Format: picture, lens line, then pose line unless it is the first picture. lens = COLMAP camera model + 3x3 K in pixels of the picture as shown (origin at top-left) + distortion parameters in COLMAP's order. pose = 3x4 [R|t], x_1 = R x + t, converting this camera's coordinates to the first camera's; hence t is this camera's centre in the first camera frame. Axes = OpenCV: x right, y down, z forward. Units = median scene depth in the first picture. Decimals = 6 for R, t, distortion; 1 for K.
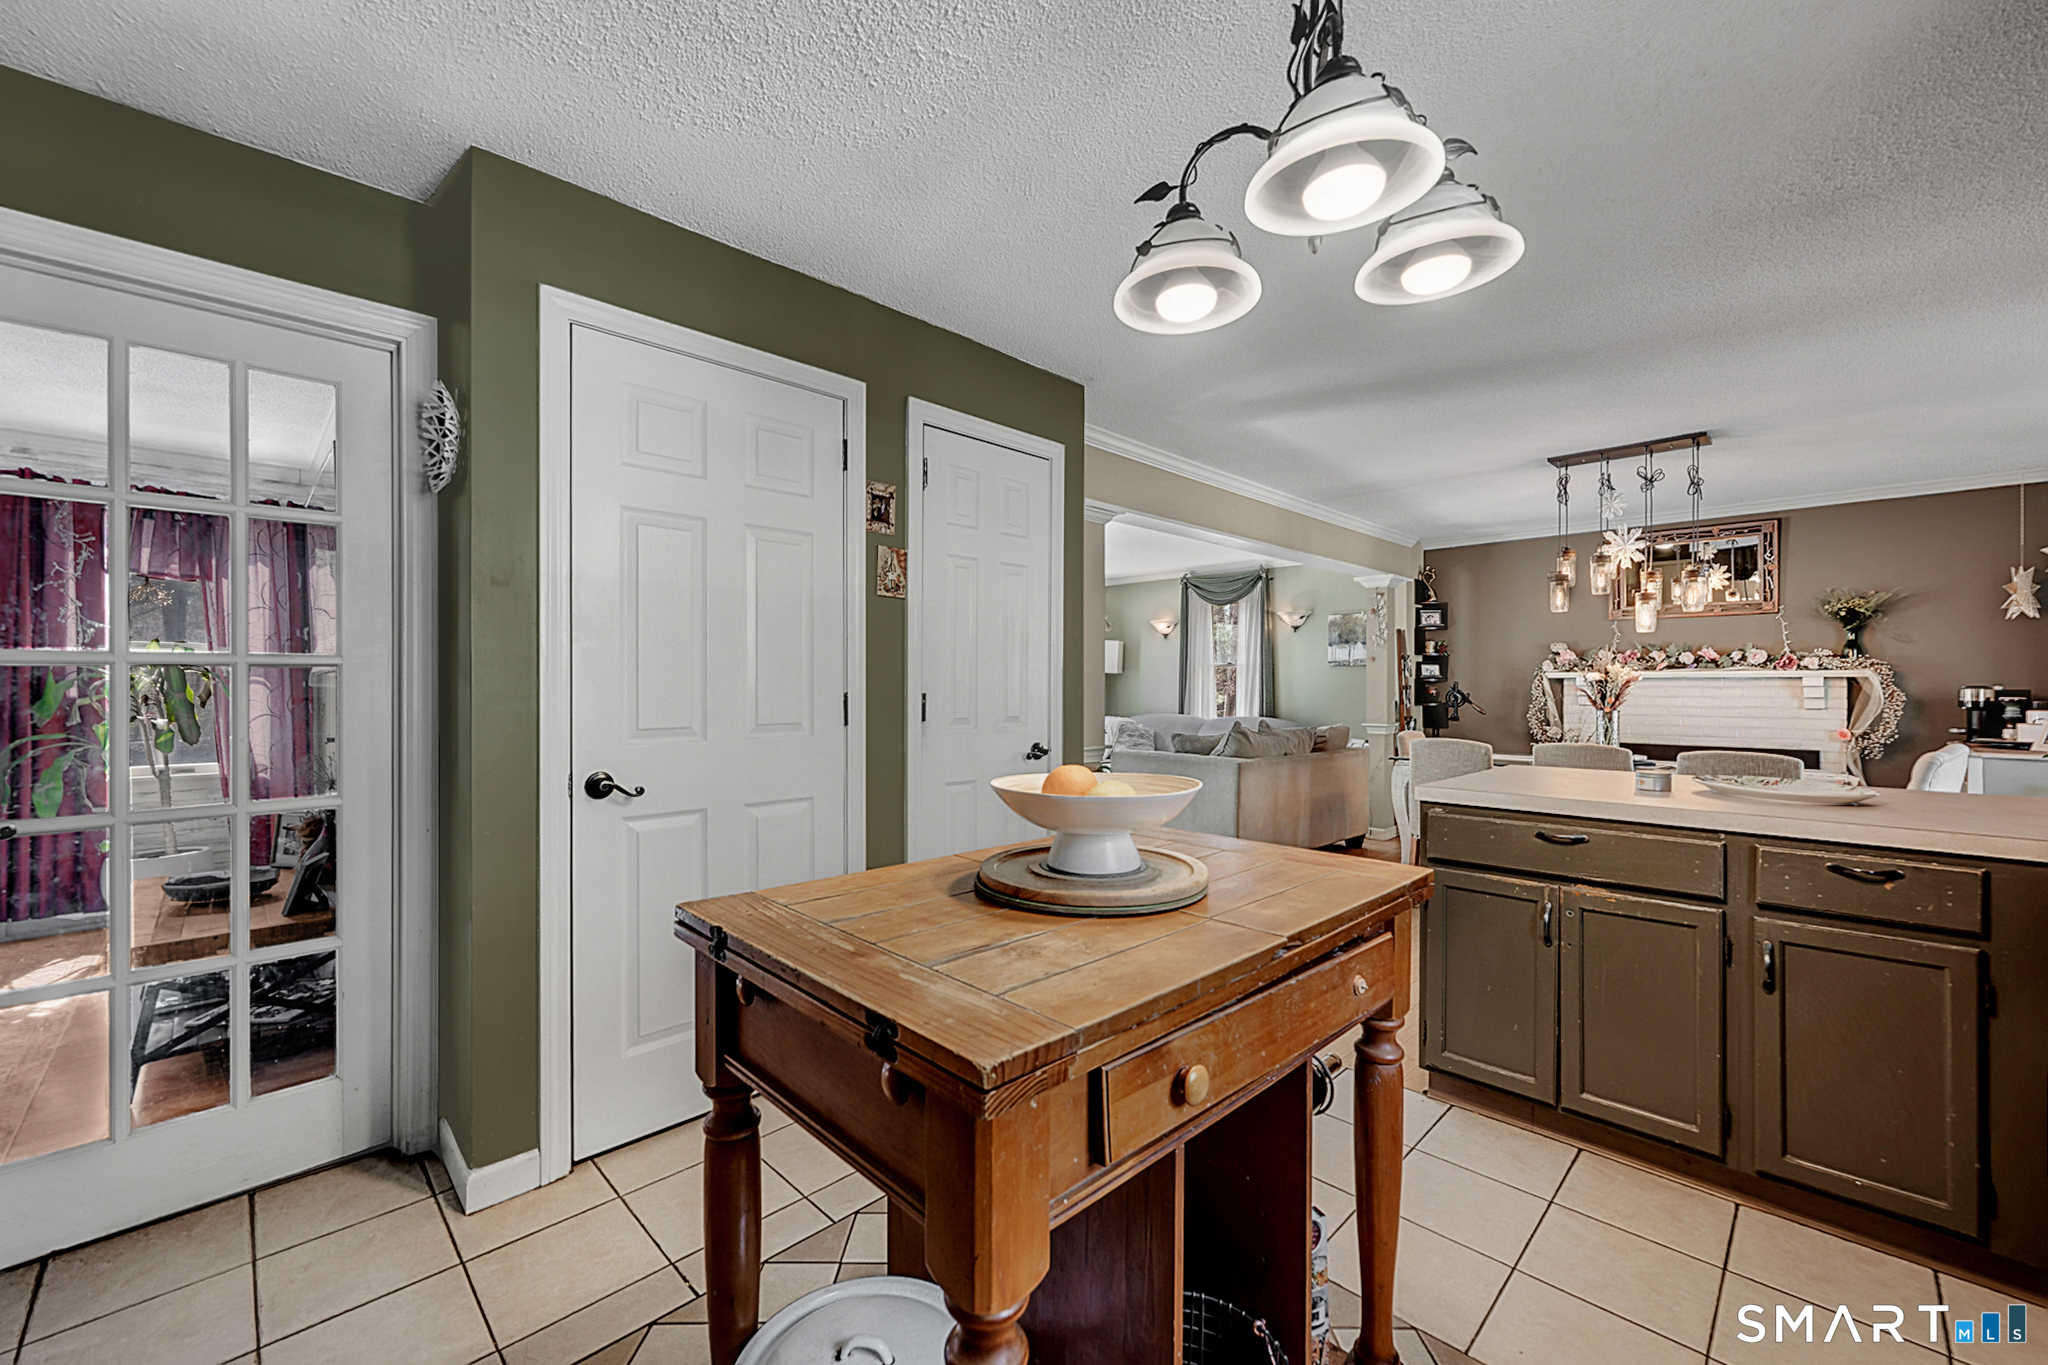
lens RADIAL K [[813.0, 0, 1047.5], [0, 813.0, 686.9], [0, 0, 1]] dist [0.000238, -0.000010]
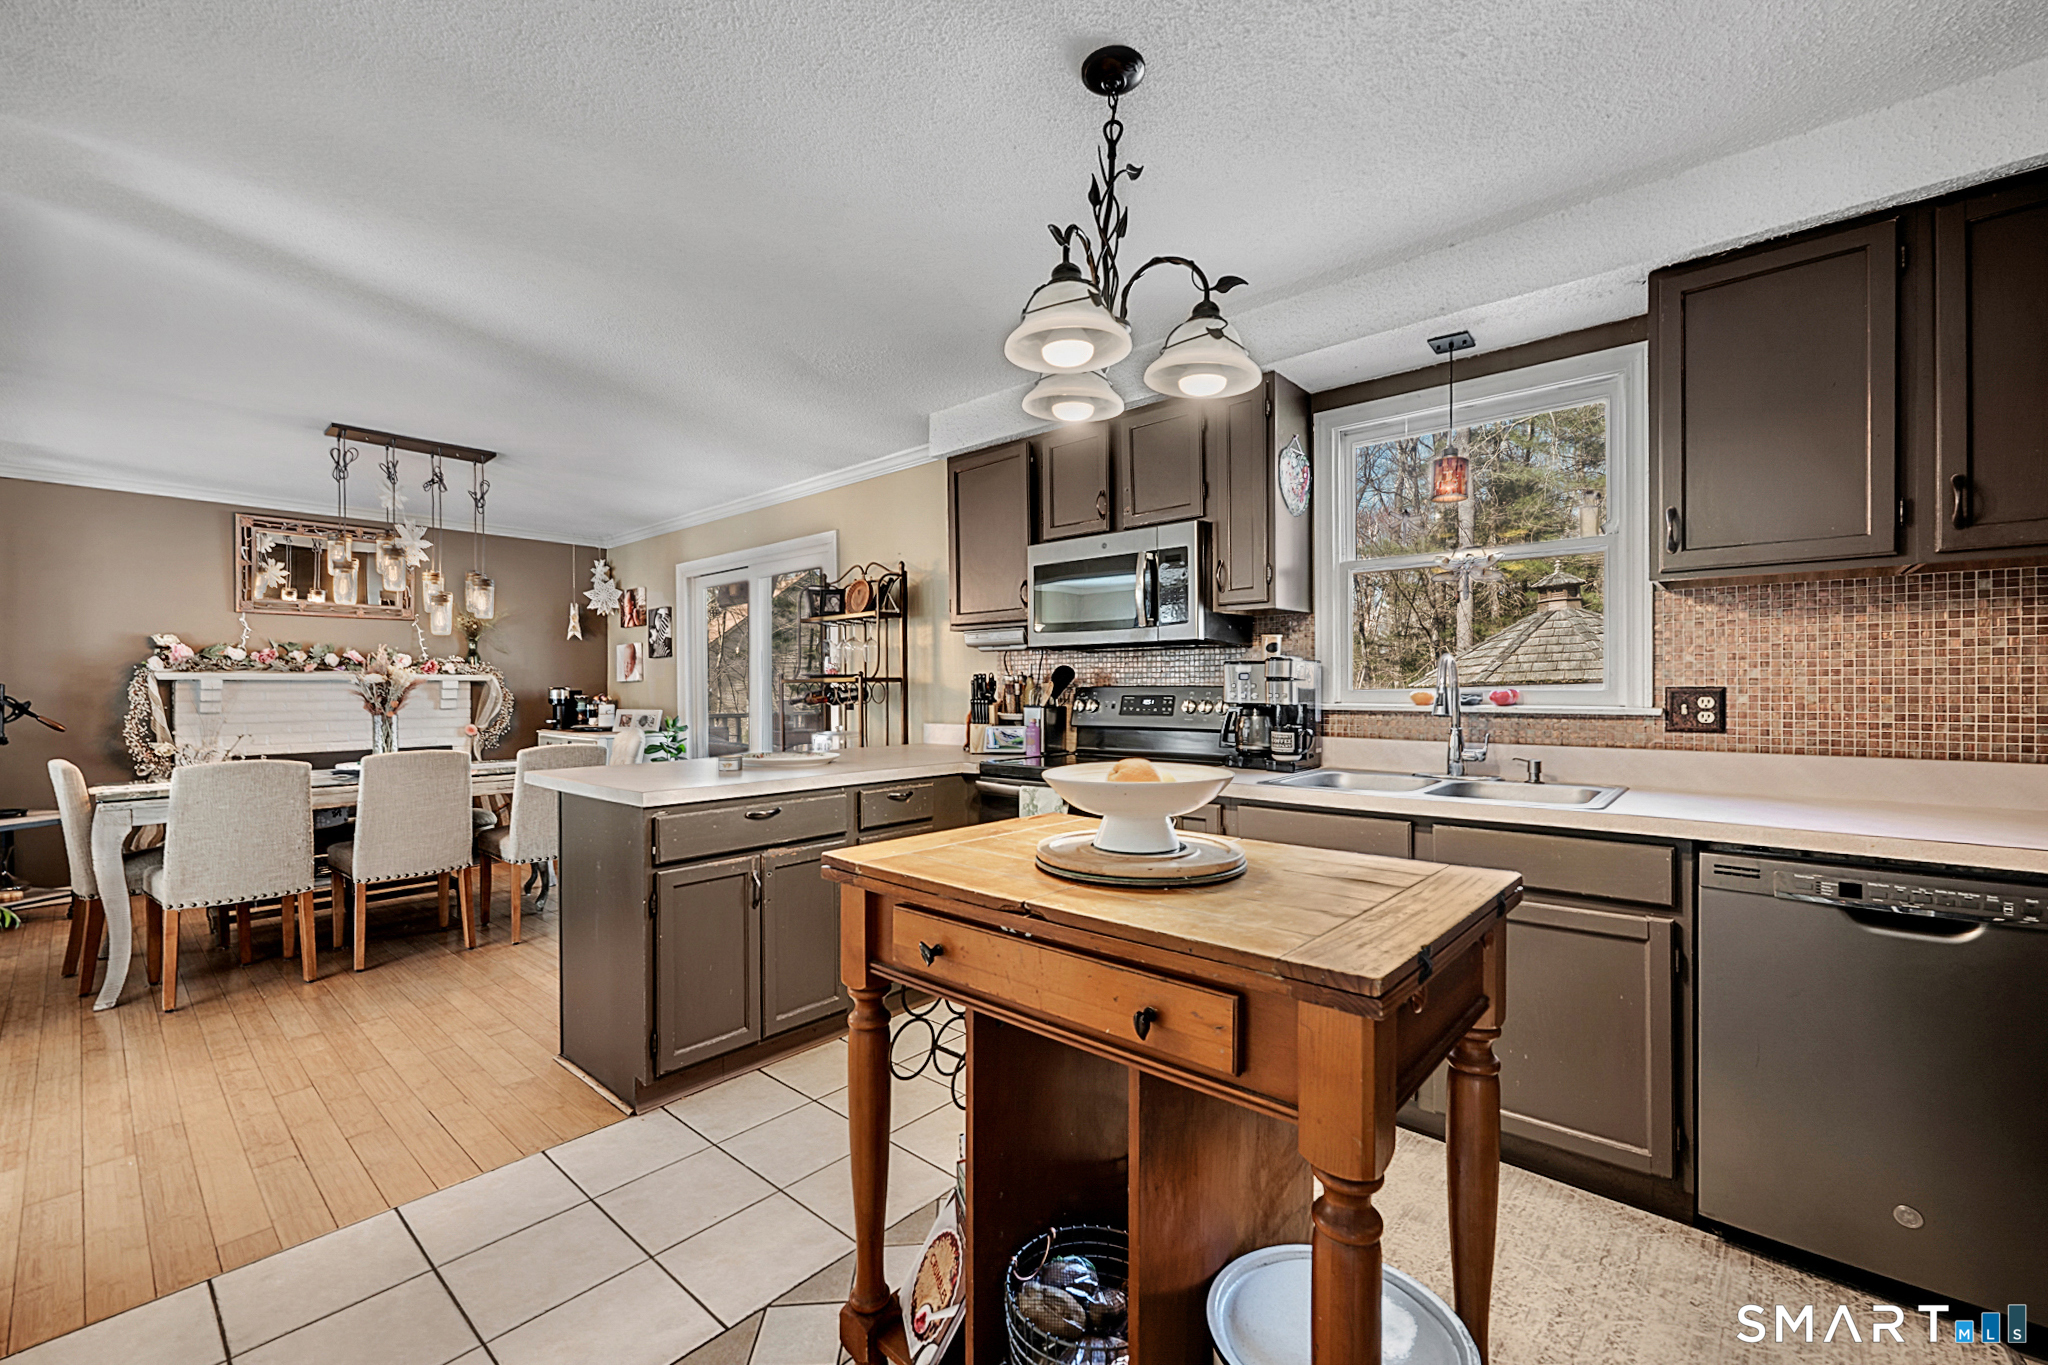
lens RADIAL K [[816.6, 0, 1027.7], [0, 816.6, 683.4], [0, 0, 1]] dist [-0.002864, -0.000232]
pose [[-0.056784, 0.002680, 0.998383, -0.241712], [0.006075, 0.999979, -0.002338, -0.000486], [-0.998368, 0.005932, -0.056800, 0.276833]]
